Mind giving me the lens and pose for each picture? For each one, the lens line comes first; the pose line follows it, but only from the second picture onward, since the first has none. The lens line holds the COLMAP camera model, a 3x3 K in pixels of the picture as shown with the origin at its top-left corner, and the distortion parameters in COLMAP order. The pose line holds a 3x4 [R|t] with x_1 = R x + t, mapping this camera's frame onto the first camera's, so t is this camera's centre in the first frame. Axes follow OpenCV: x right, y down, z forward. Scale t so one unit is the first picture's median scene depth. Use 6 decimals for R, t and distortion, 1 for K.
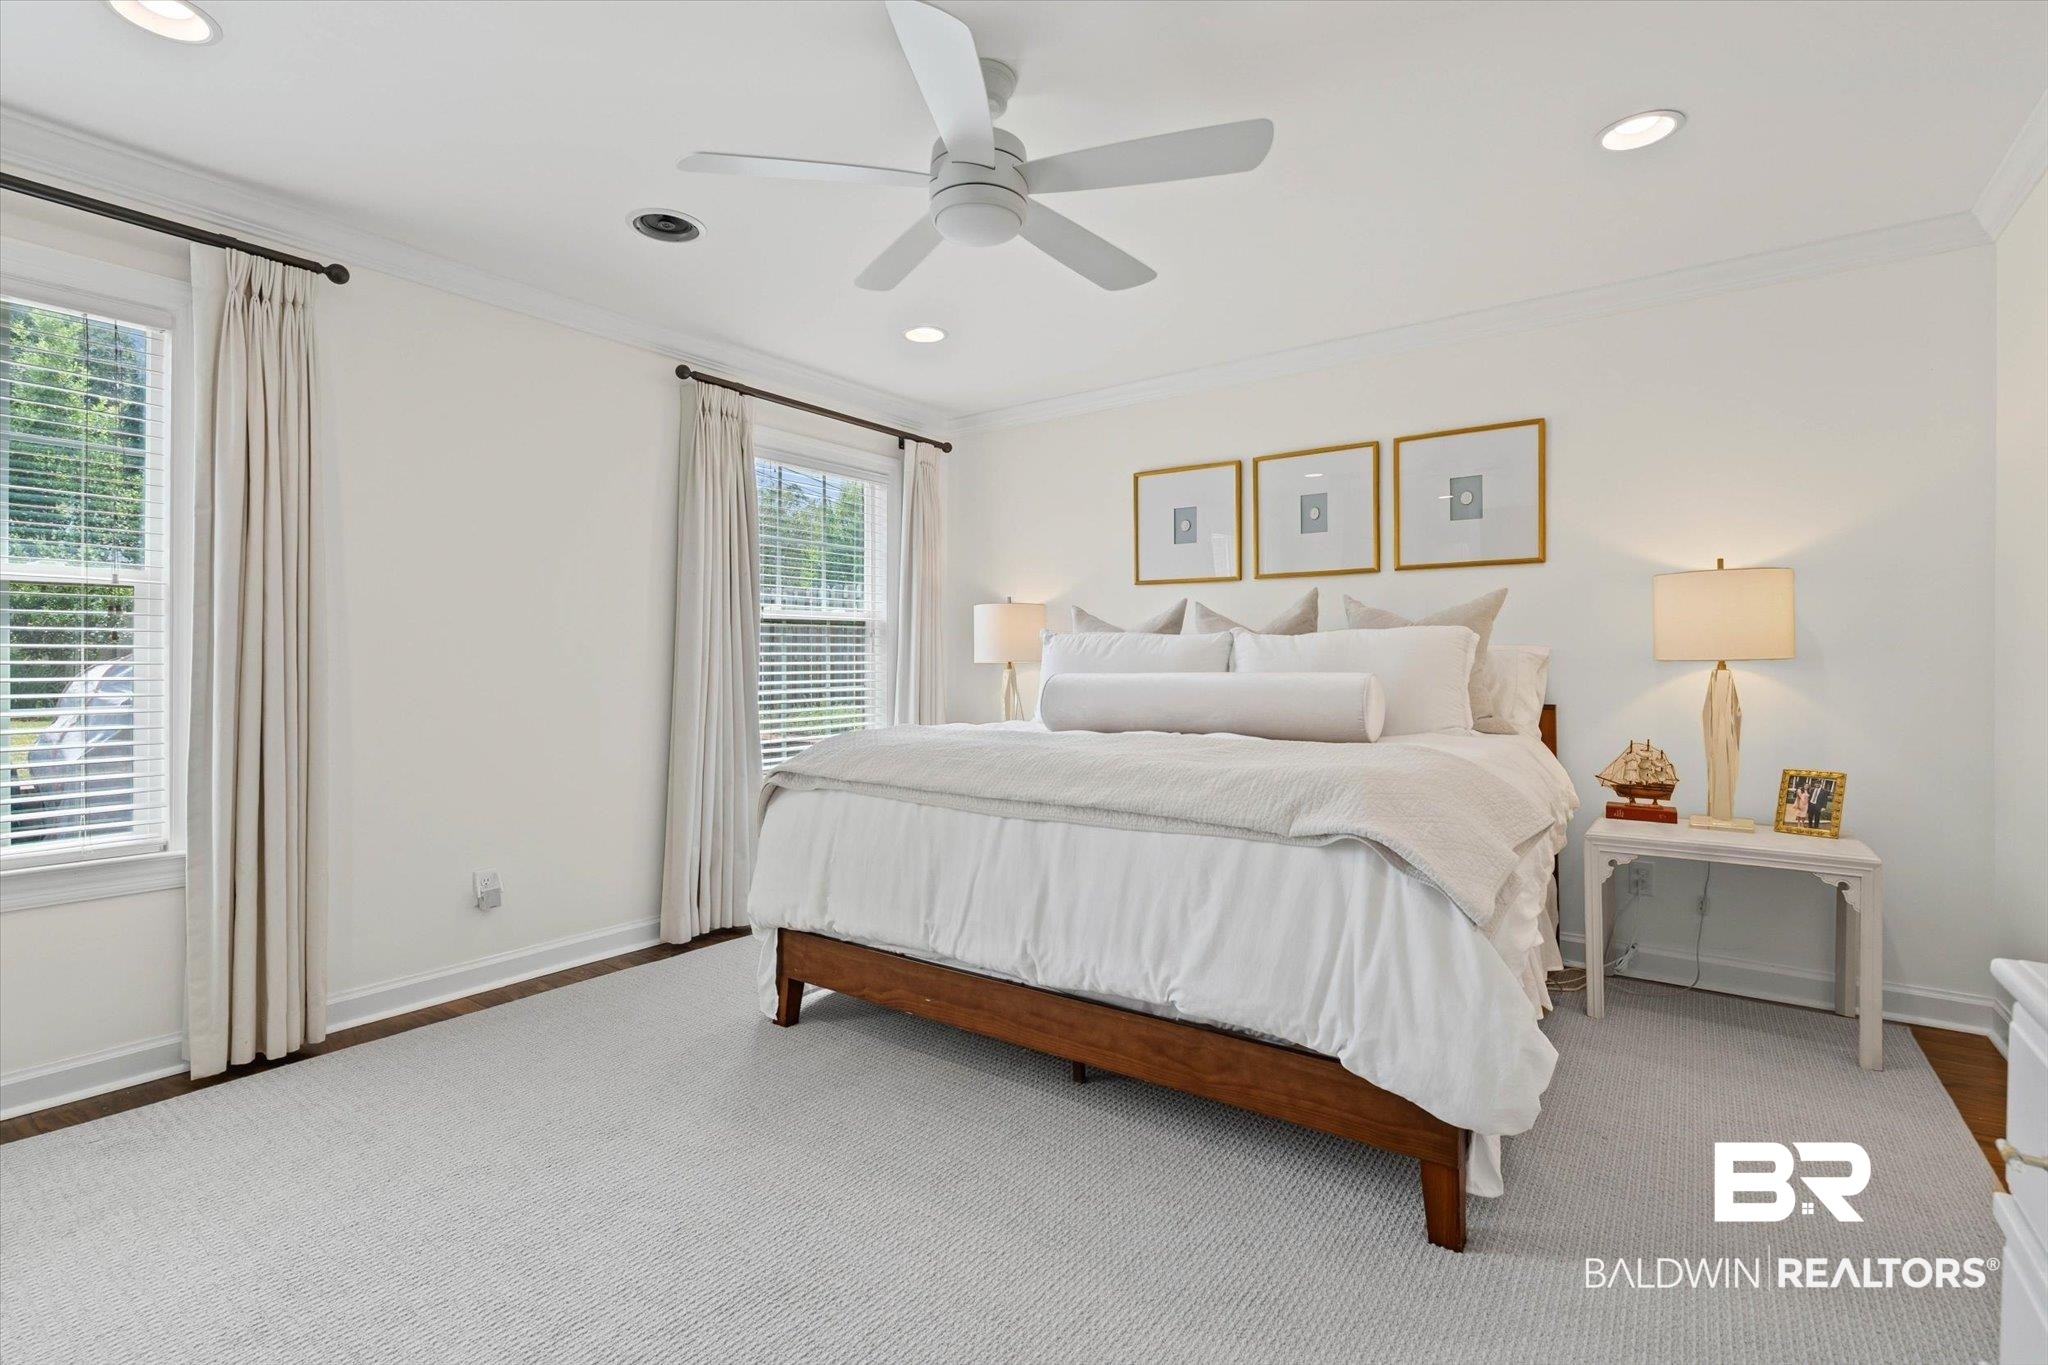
lens RADIAL K [[948.7, 0, 995.3], [0, 948.7, 654.0], [0, 0, 1]] dist [0.001364, 0.000691]
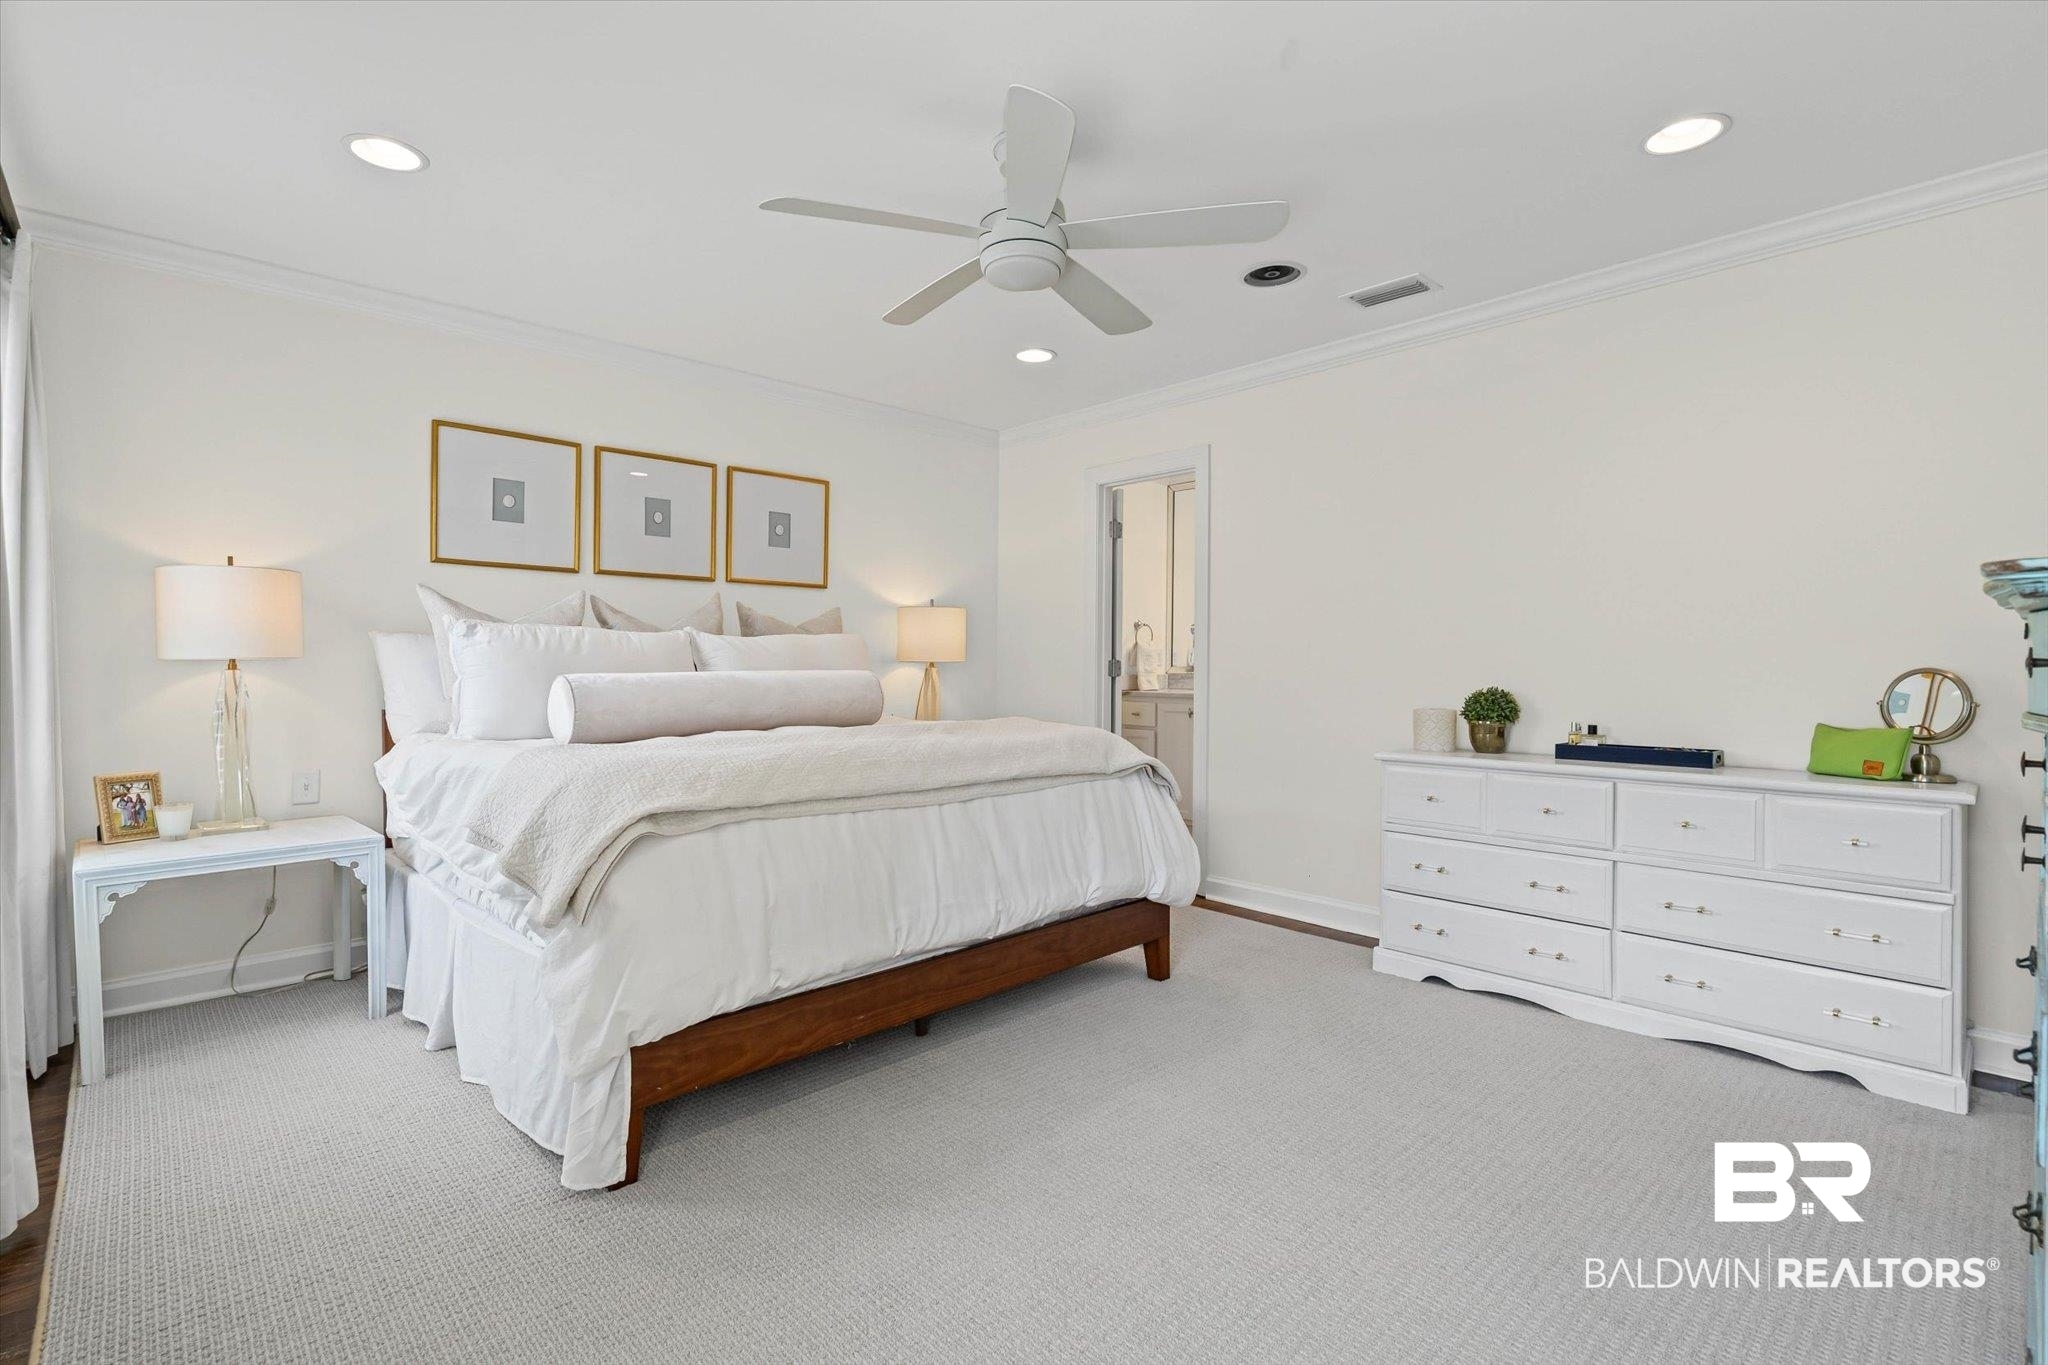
lens RADIAL K [[948.7, 0, 1018.7], [0, 948.7, 679.4], [0, 0, 1]] dist [0.001364, 0.000691]
pose [[0.165492, -0.014672, 0.986102, -0.707834], [-0.010013, 0.999813, 0.016557, 0.007788], [-0.986160, -0.012614, 0.165314, 0.504127]]
